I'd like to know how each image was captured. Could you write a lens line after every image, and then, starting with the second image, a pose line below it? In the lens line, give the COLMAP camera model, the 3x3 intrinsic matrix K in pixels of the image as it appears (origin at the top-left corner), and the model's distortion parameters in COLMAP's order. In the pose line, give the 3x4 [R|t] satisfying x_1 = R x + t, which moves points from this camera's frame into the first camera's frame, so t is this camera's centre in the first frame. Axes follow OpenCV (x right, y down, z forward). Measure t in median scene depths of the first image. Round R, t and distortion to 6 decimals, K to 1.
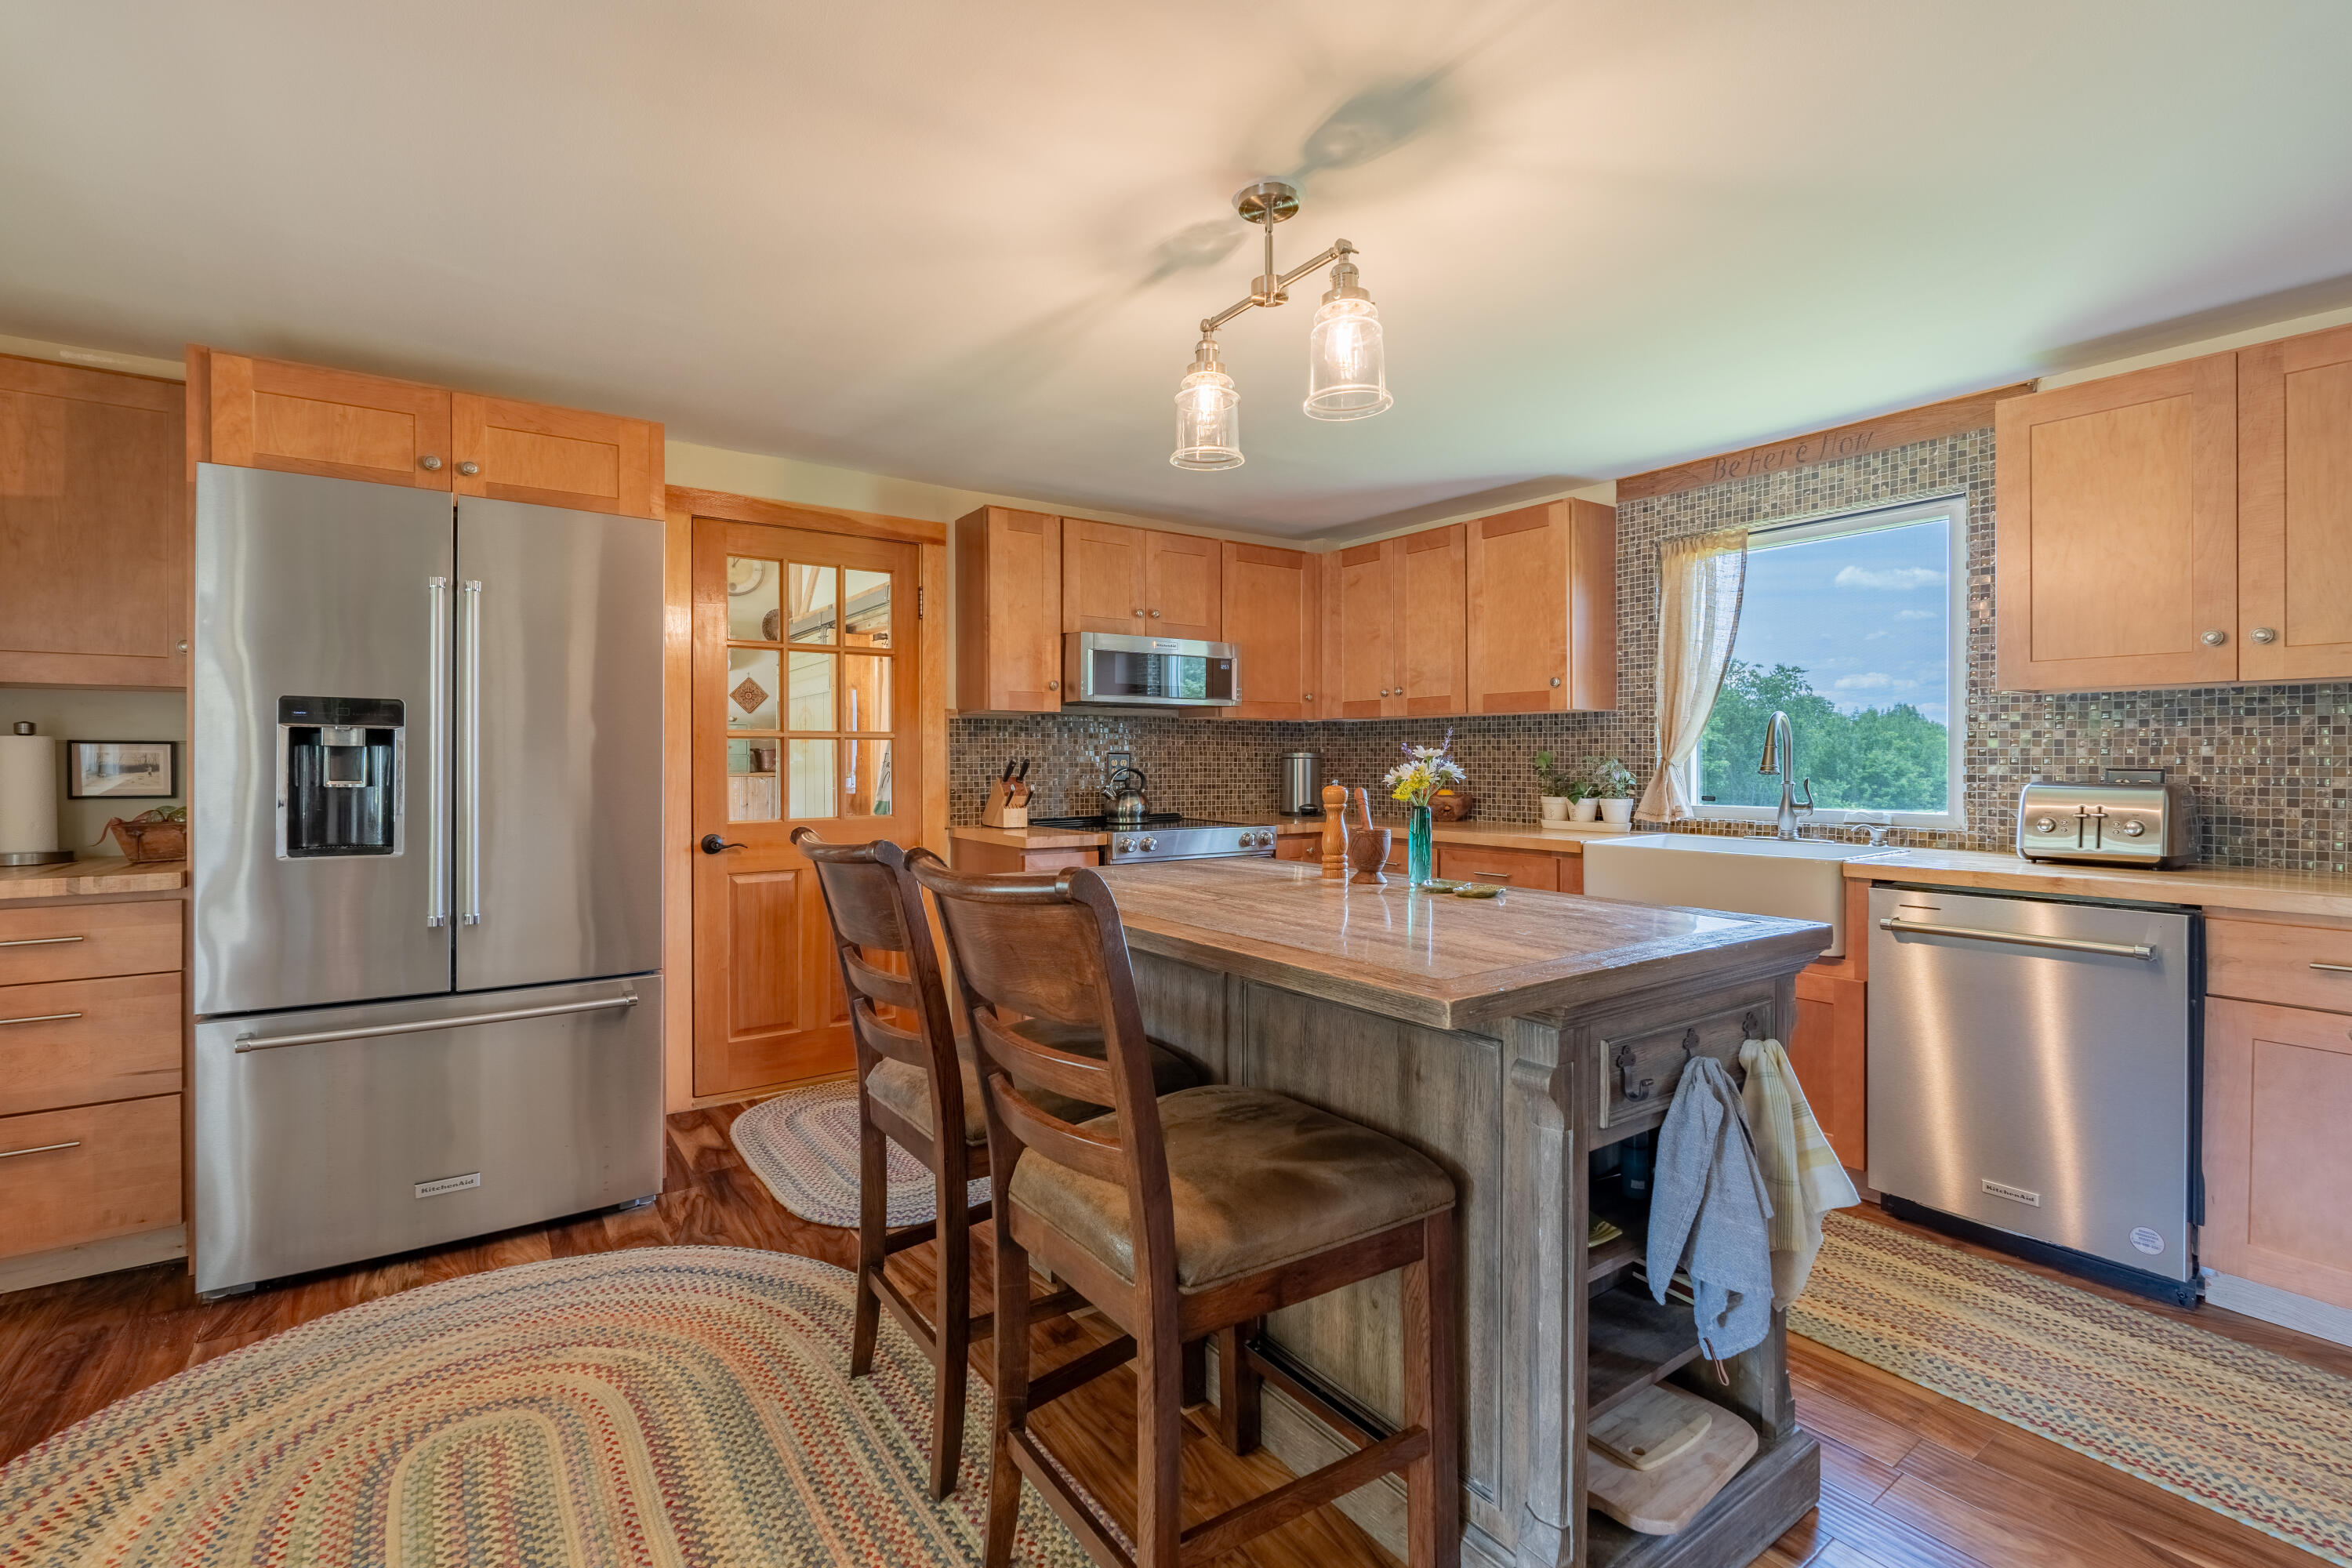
lens RADIAL K [[1040.0, 0, 1172.0], [0, 1040.0, 763.4], [0, 0, 1]] dist [0.000026, -0.000622]
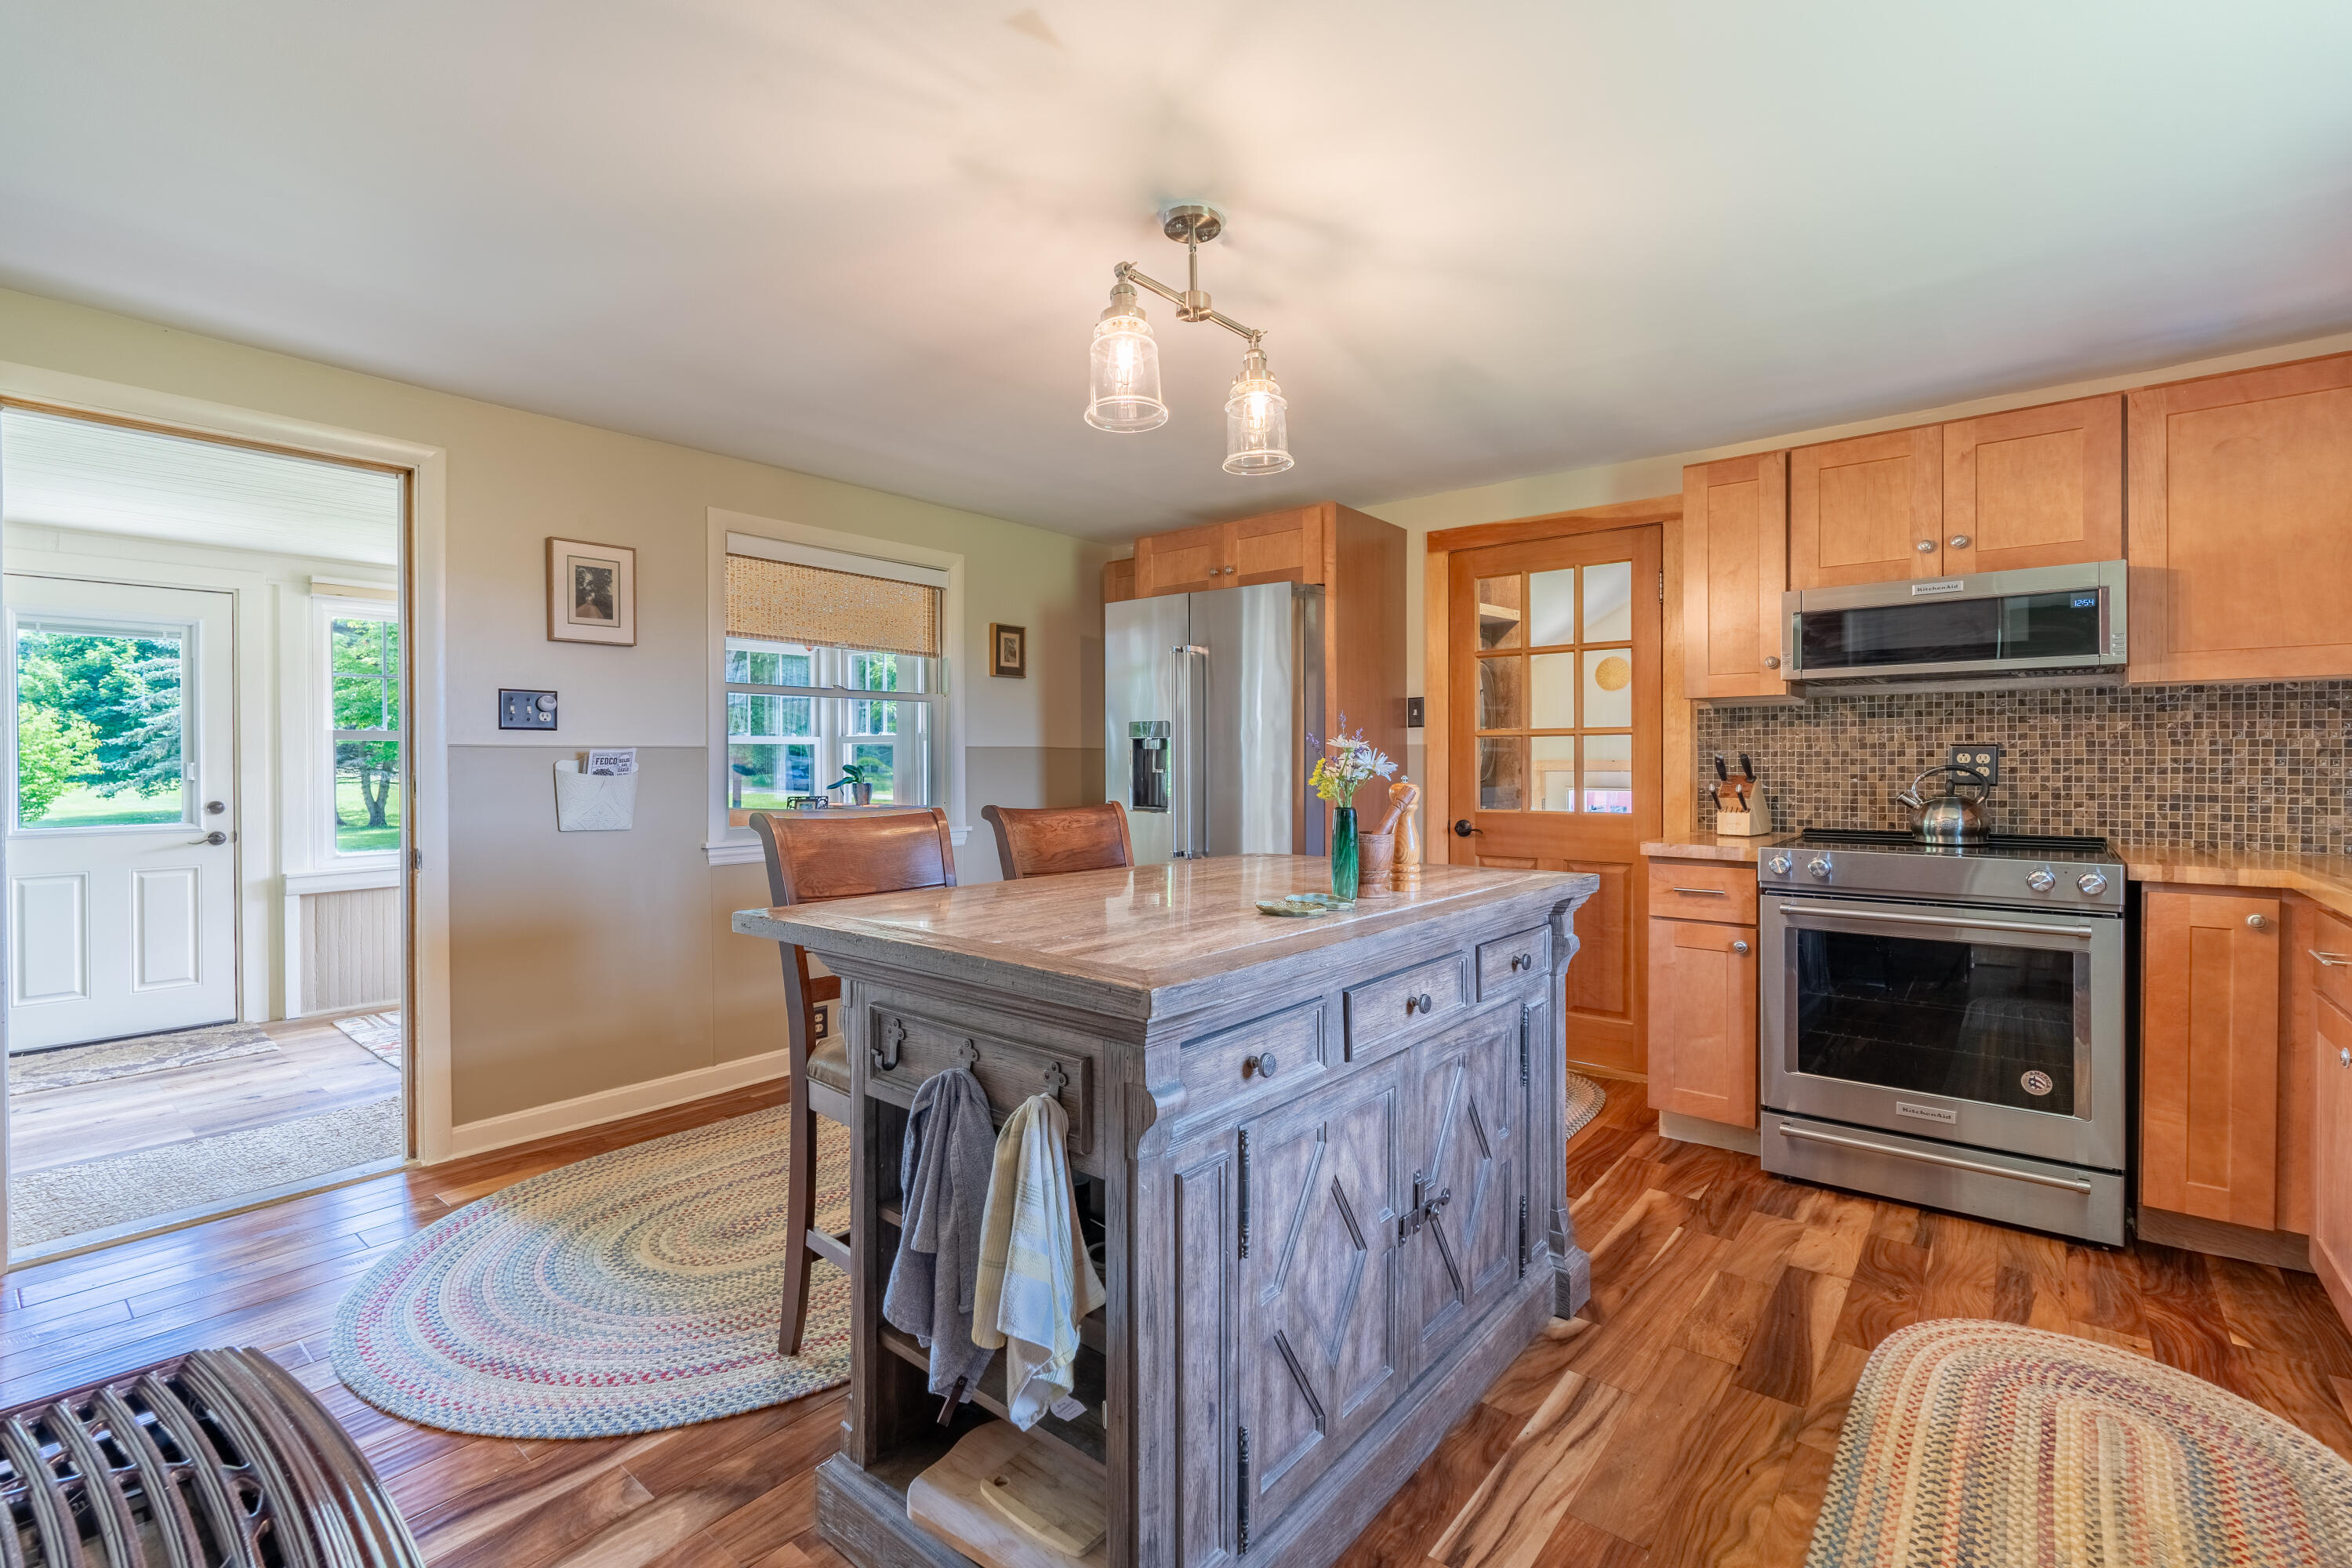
lens RADIAL K [[1040.0, 0, 1175.7], [0, 1040.0, 763.3], [0, 0, 1]] dist [0.000026, -0.000622]
pose [[0.260423, 0.002540, -0.965491, 0.596193], [-0.004778, 0.999988, 0.001342, 0.005375], [0.965483, 0.004263, 0.260432, 0.374404]]
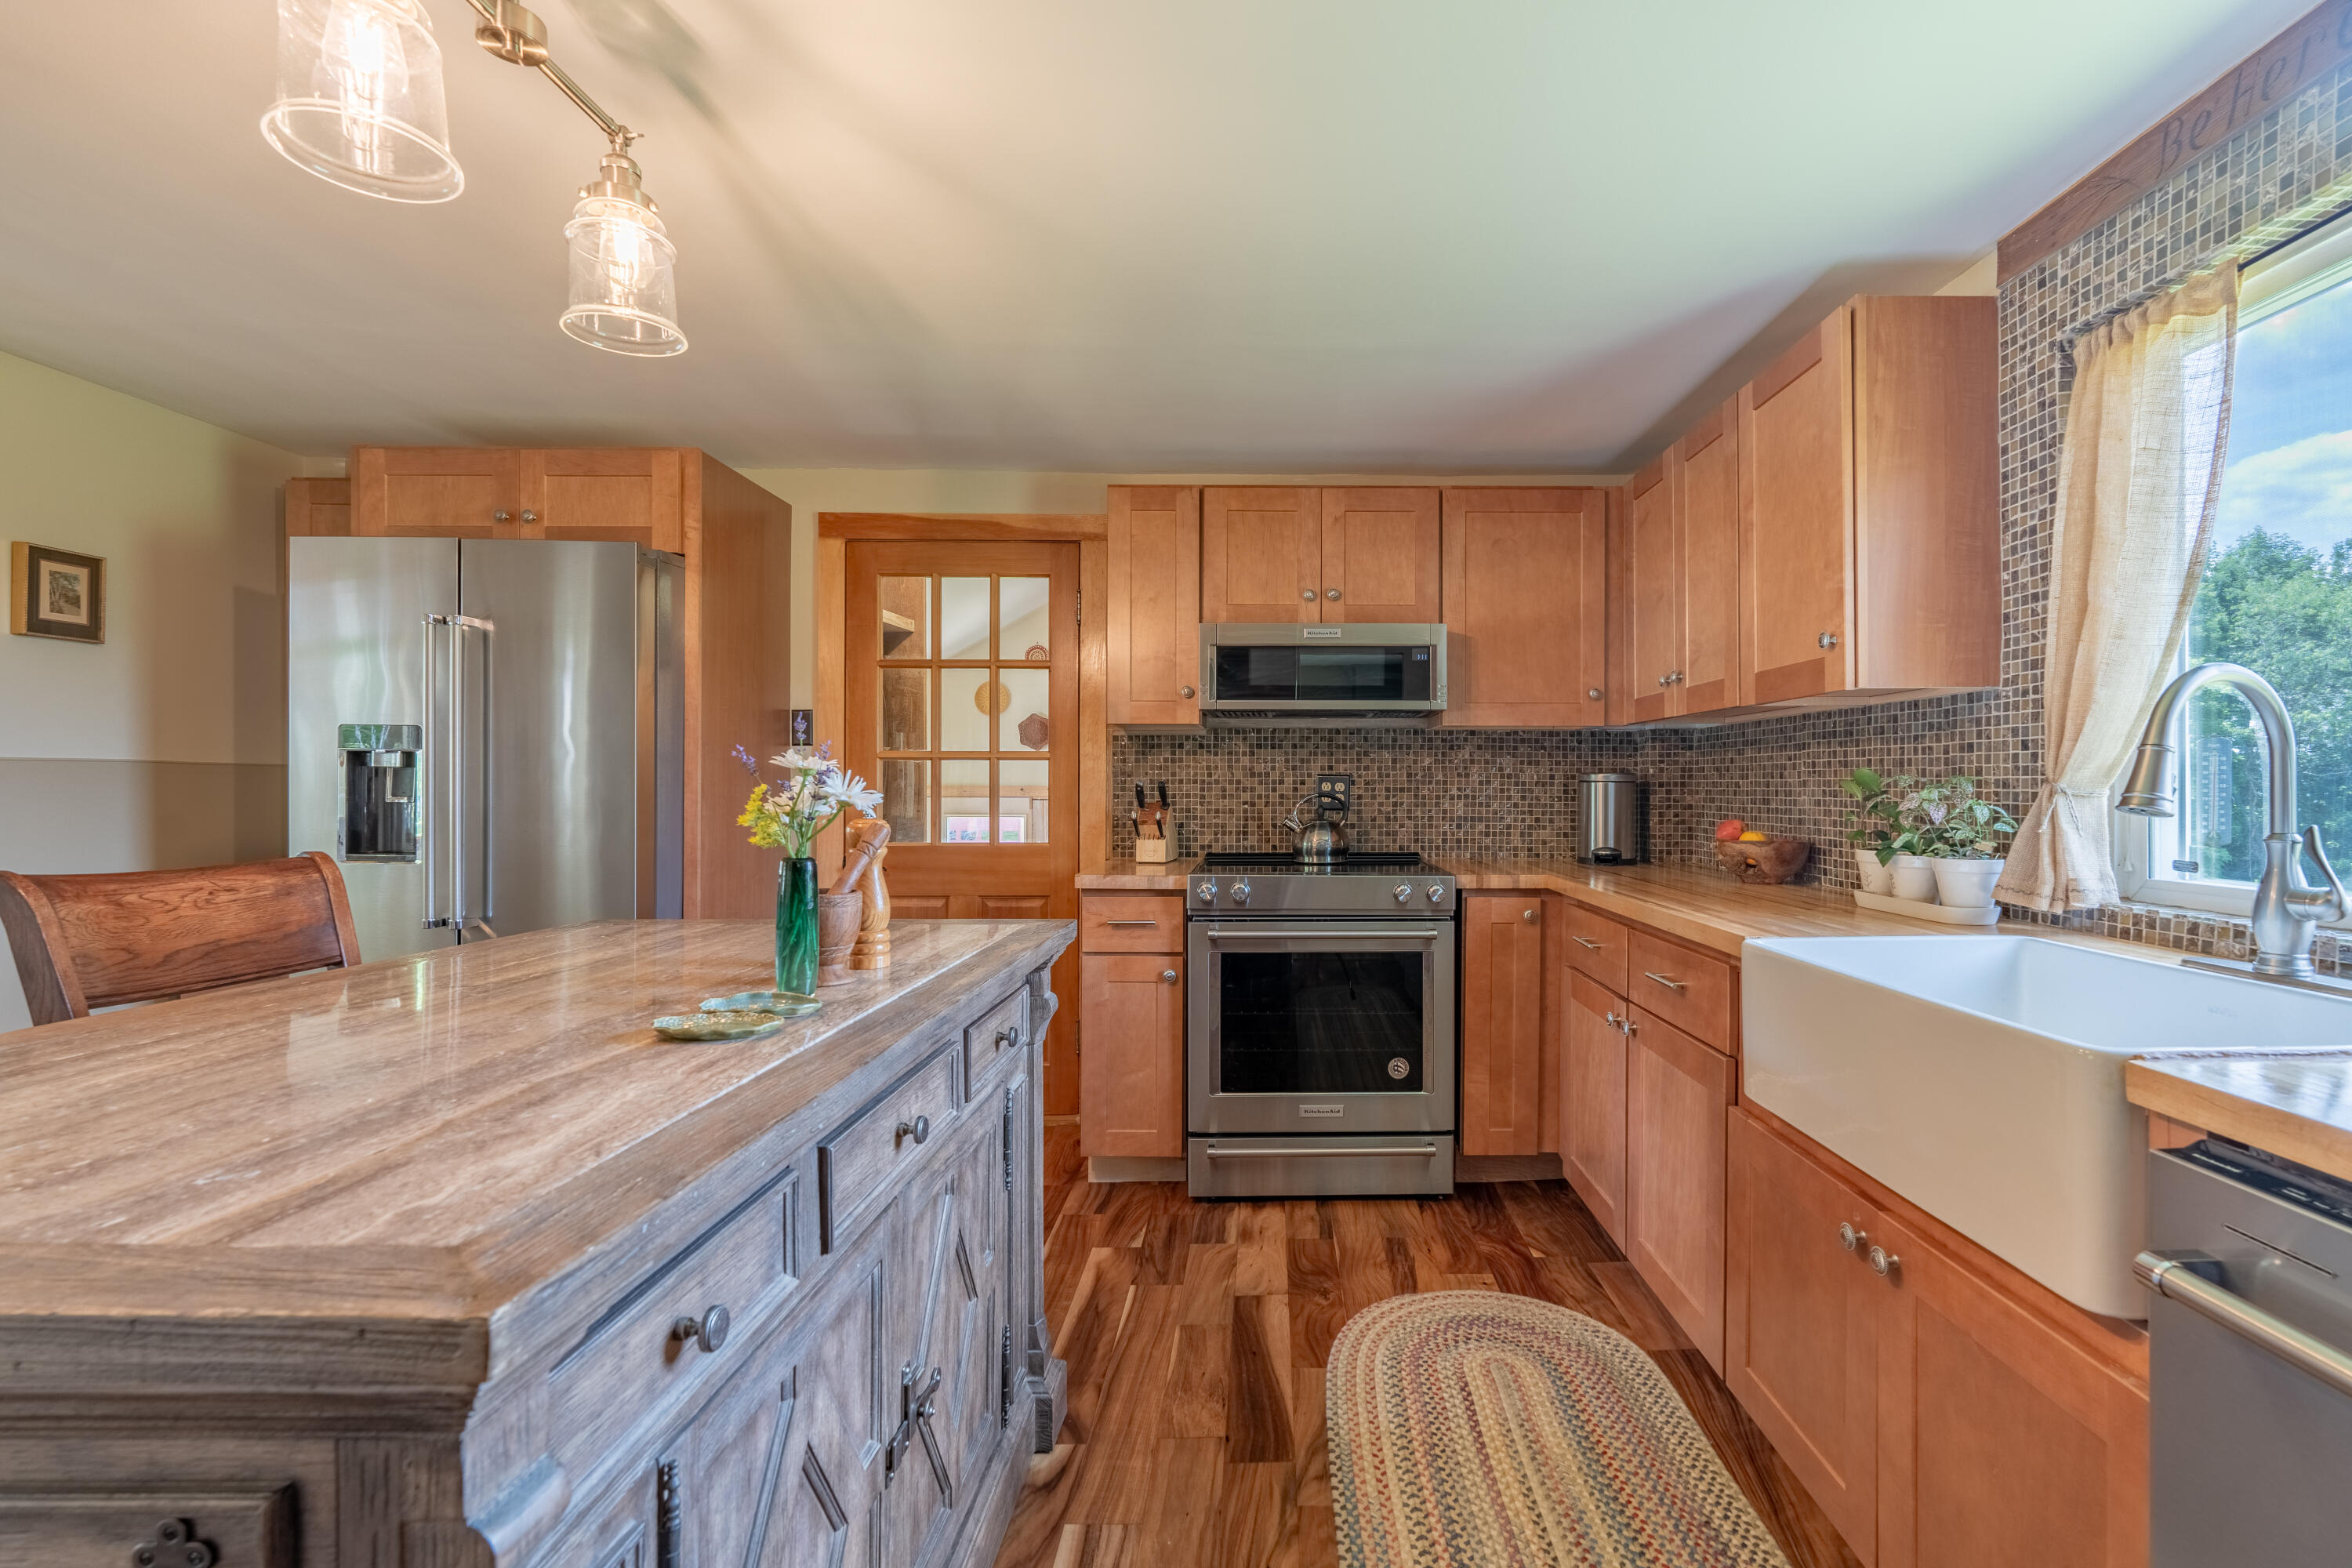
lens RADIAL K [[1040.0, 0, 1274.7], [0, 1040.0, 787.1], [0, 0, 1]] dist [0.000026, -0.000622]
pose [[0.820777, 0.005488, -0.571223, 0.455581], [-0.009320, 0.999949, -0.003785, 0.003916], [0.571173, 0.008430, 0.820786, 0.395032]]
